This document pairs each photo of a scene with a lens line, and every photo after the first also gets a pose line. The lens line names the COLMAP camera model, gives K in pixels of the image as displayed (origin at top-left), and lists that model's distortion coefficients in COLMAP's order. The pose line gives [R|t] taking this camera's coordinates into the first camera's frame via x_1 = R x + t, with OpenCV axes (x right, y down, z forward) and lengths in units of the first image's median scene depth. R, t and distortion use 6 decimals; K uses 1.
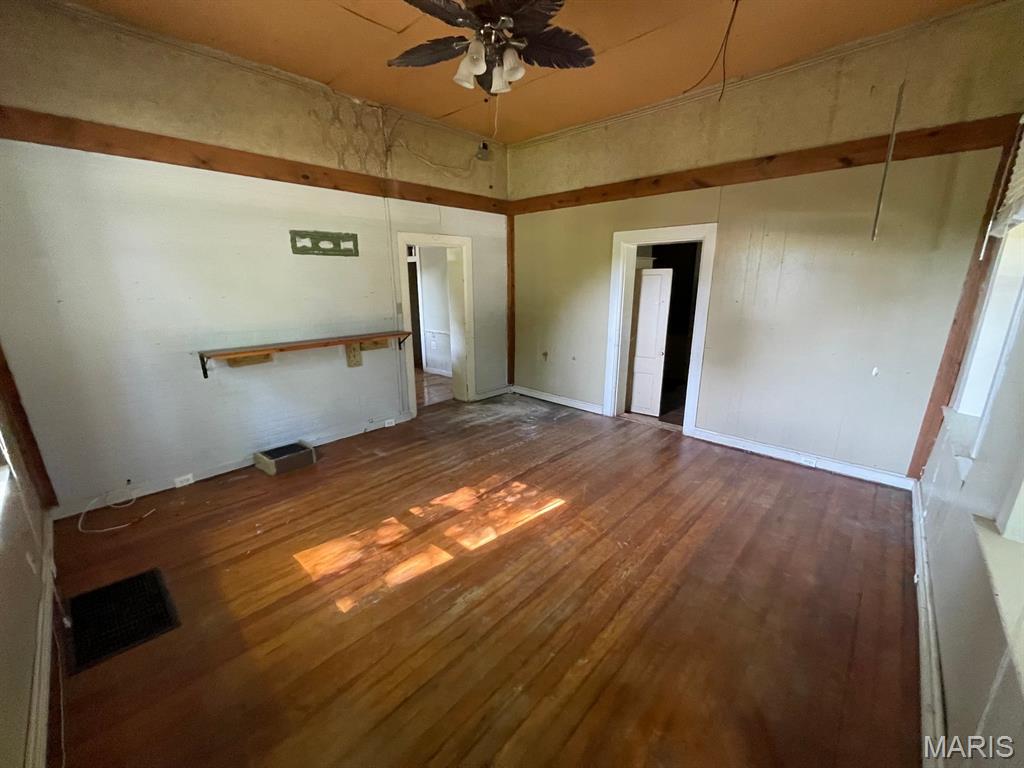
lens RADIAL K [[410.4, 0, 512.5], [0, 410.4, 388.9], [0, 0, 1]] dist [0.008184, 0.000500]
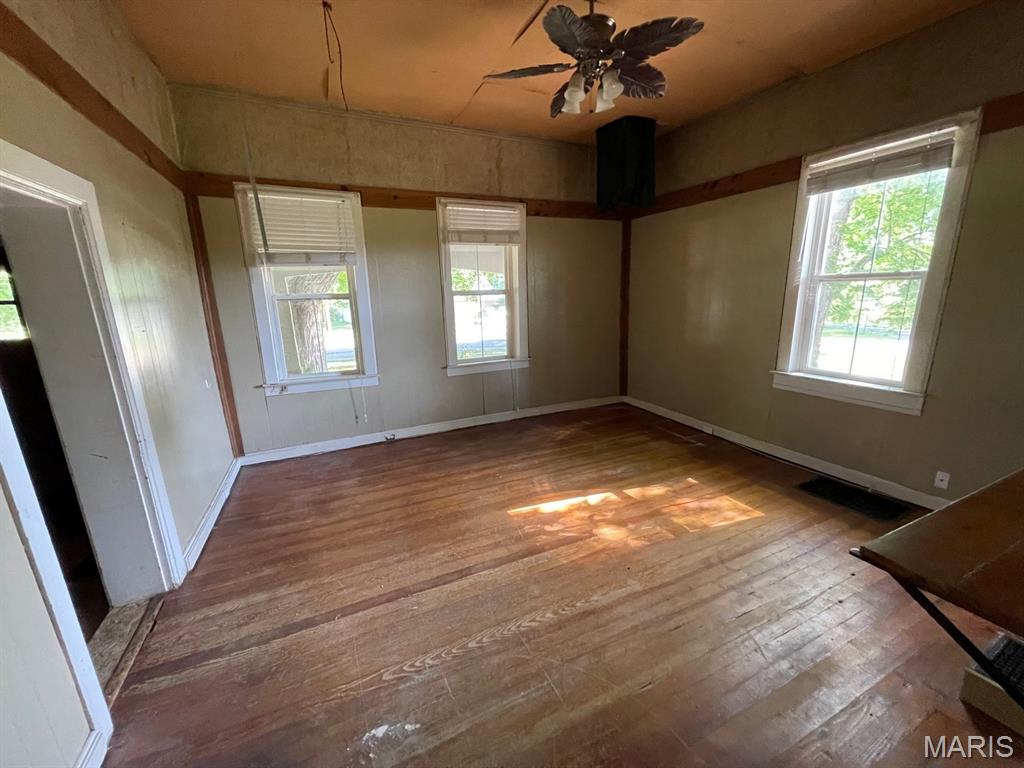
lens RADIAL K [[410.4, 0, 512.1], [0, 410.4, 384.6], [0, 0, 1]] dist [0.008184, 0.000500]
pose [[-0.923948, -0.058156, 0.378071, -0.281816], [0.128435, 0.883831, 0.449830, -0.518196], [-0.360311, 0.464178, -0.809145, 1.969355]]
